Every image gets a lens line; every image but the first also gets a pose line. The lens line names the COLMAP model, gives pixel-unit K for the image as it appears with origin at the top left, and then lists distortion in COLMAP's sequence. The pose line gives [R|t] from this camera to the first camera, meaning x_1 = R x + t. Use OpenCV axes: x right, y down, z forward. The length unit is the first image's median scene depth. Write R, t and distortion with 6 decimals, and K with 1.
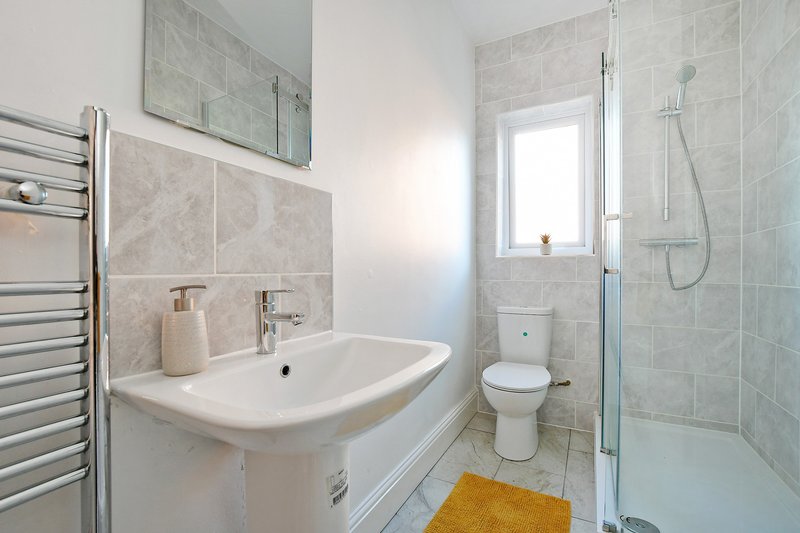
lens RADIAL K [[353.2, 0, 395.3], [0, 353.2, 273.1], [0, 0, 1]] dist [-0.013162, 0.001125]
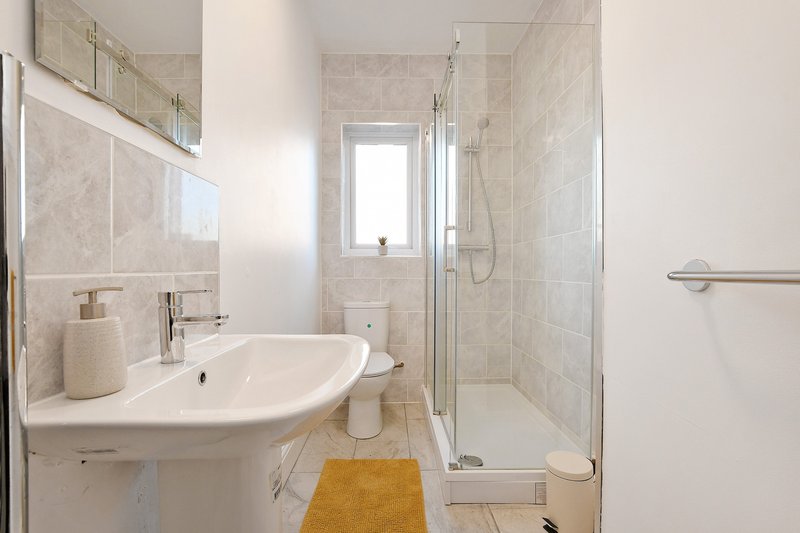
lens RADIAL K [[353.2, 0, 395.3], [0, 353.2, 273.1], [0, 0, 1]] dist [-0.013162, 0.001125]
pose [[0.869367, -0.003803, 0.494152, -0.165215], [0.001017, 0.999982, 0.005906, -0.000982], [-0.494166, -0.004632, 0.869355, -0.022735]]
